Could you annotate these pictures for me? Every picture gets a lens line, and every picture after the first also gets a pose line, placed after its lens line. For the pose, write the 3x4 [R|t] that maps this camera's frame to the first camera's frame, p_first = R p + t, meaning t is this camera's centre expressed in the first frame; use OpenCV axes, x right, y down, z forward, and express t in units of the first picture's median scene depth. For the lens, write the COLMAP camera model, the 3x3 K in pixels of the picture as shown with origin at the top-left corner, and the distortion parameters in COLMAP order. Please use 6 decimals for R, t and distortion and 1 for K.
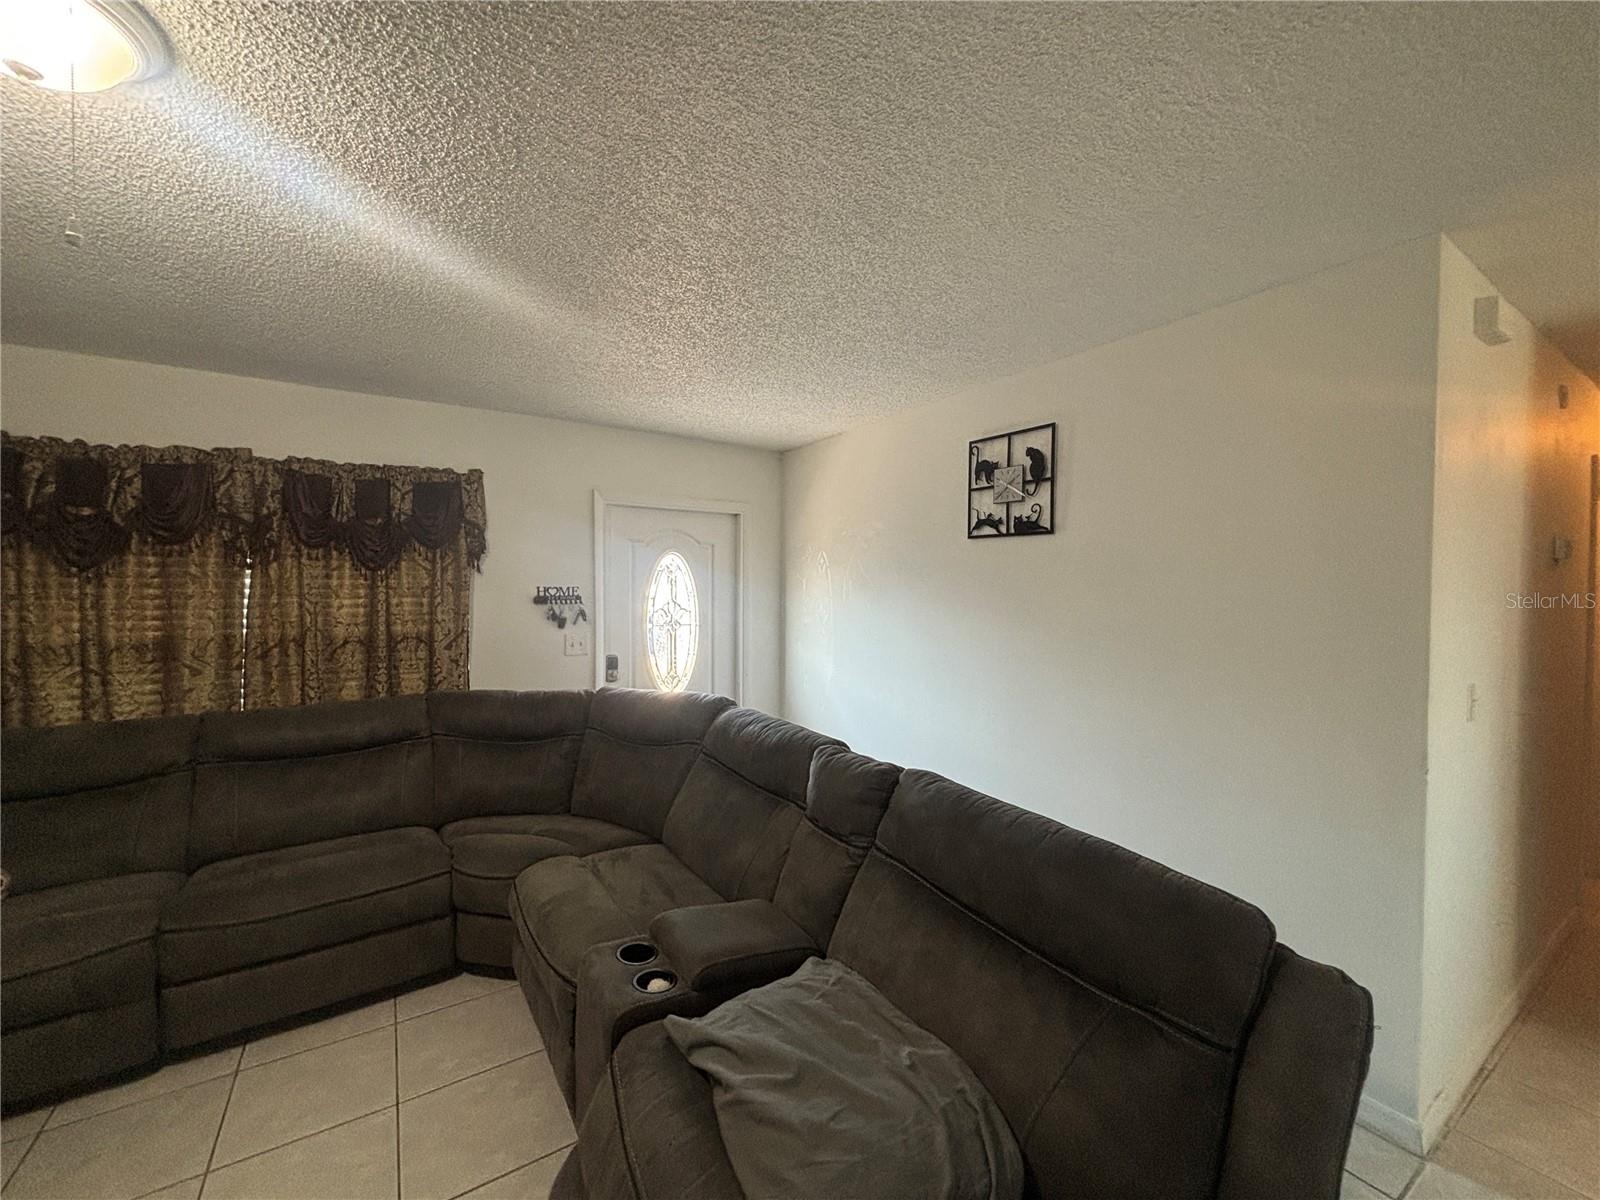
lens RADIAL K [[643.9, 0, 797.4], [0, 643.9, 601.6], [0, 0, 1]] dist [-0.000252, 0.000410]
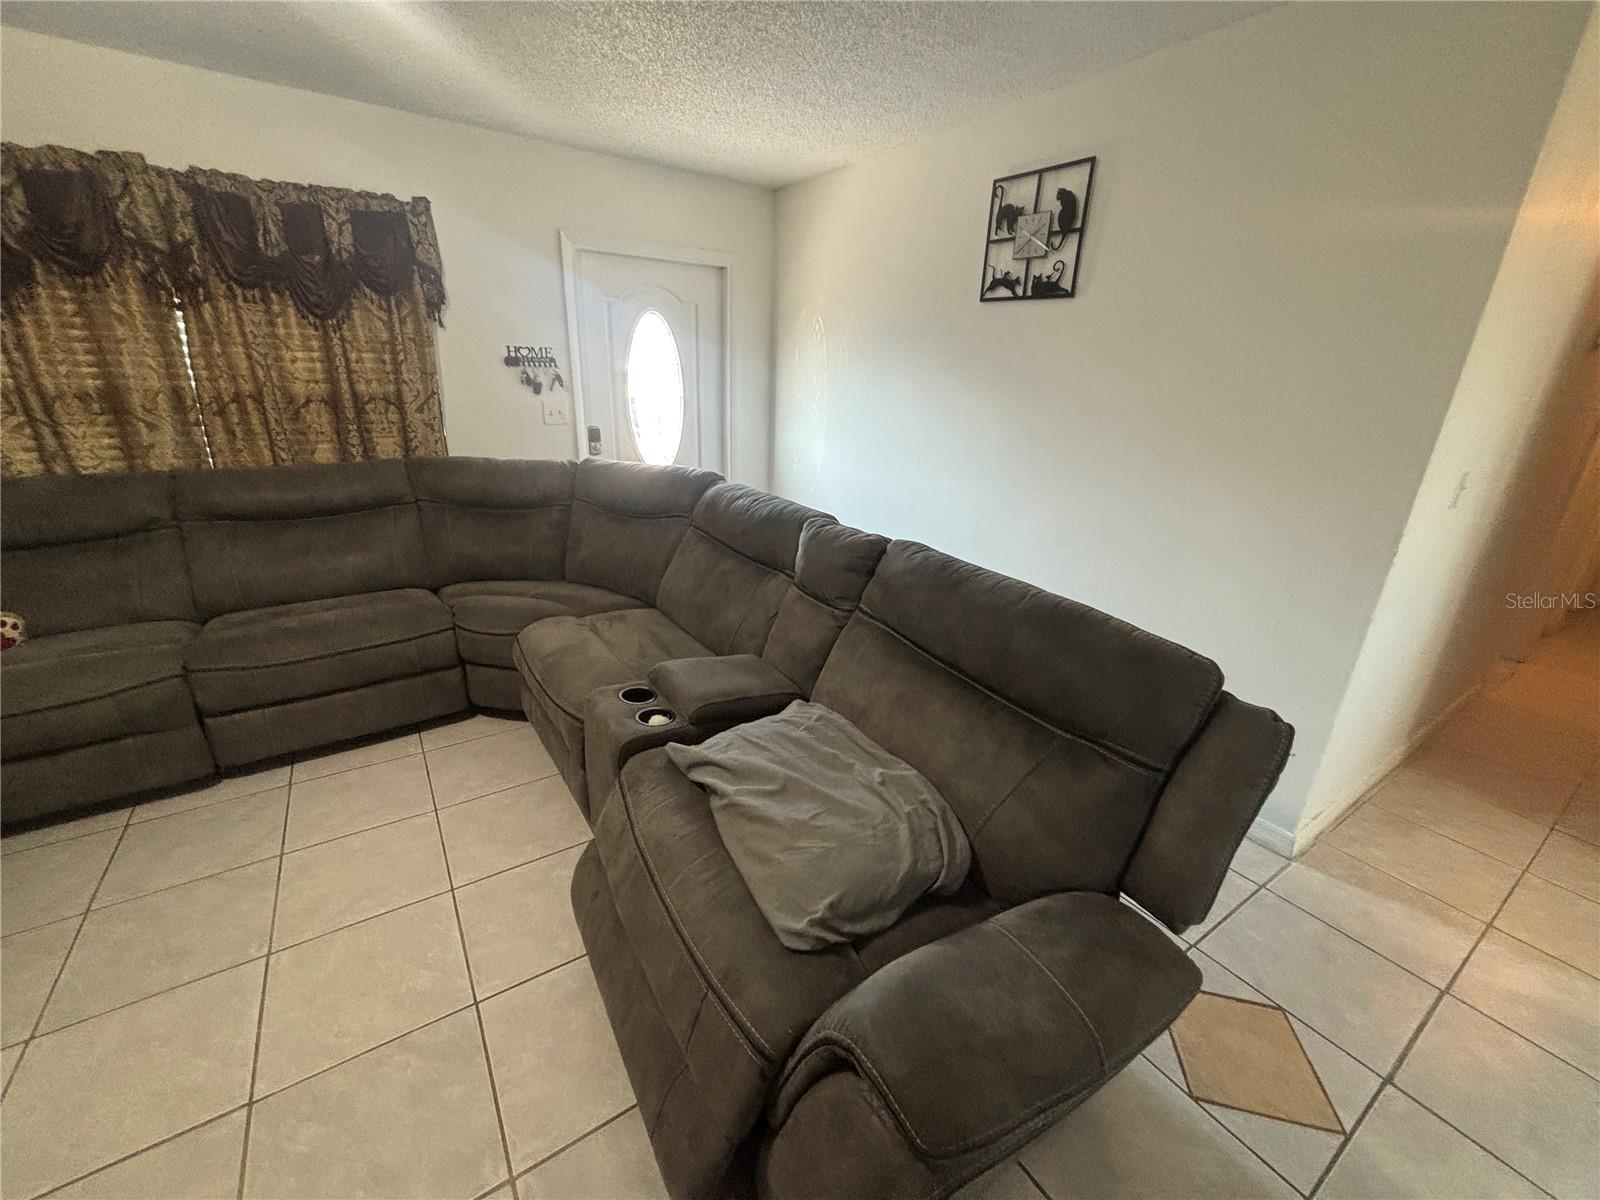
lens RADIAL K [[643.9, 0, 797.8], [0, 643.9, 600.3], [0, 0, 1]] dist [-0.000252, 0.000410]
pose [[0.999411, 0.023563, 0.024940, -0.004432], [-0.030245, 0.948244, 0.316099, 0.023148], [-0.016201, -0.316667, 0.948398, 0.006354]]
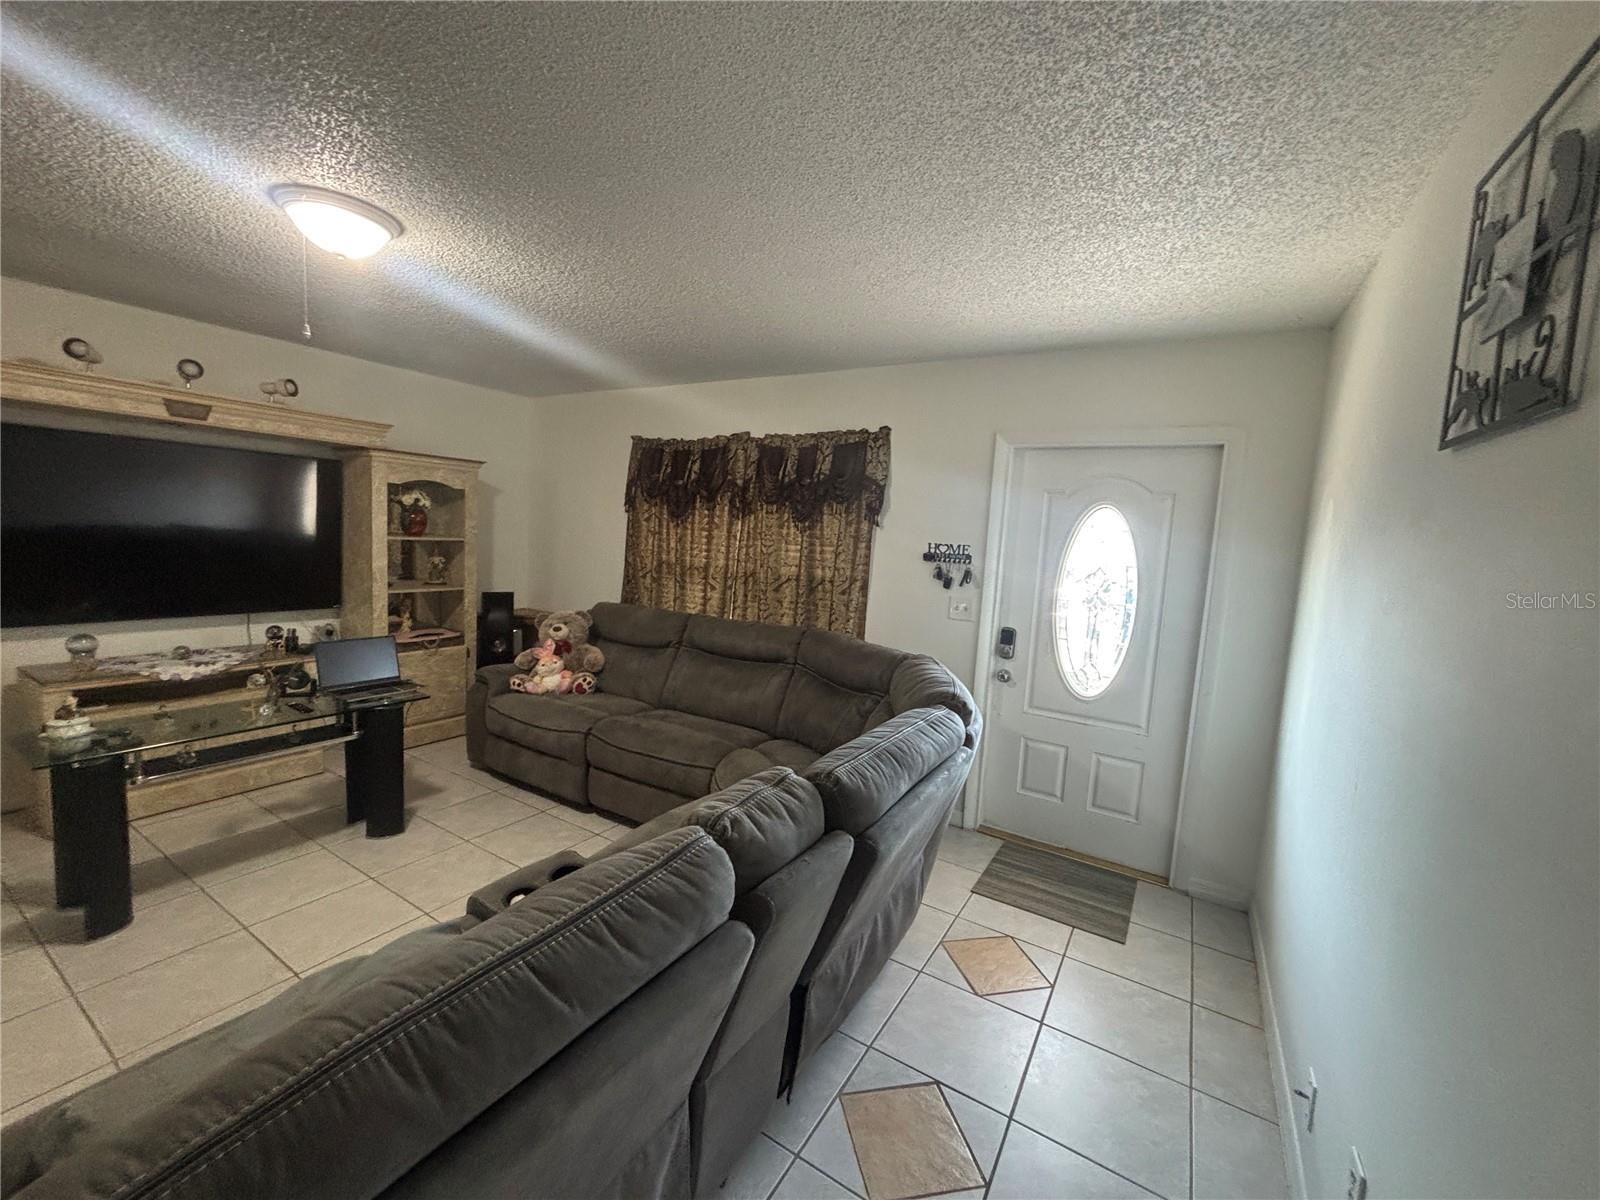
lens RADIAL K [[643.9, 0, 798.6], [0, 643.9, 600.4], [0, 0, 1]] dist [-0.000252, 0.000410]
pose [[0.435885, 0.116052, -0.892489, 0.485992], [-0.074384, 0.992904, 0.092781, -0.015400], [0.896923, 0.025945, 0.441424, 0.513928]]
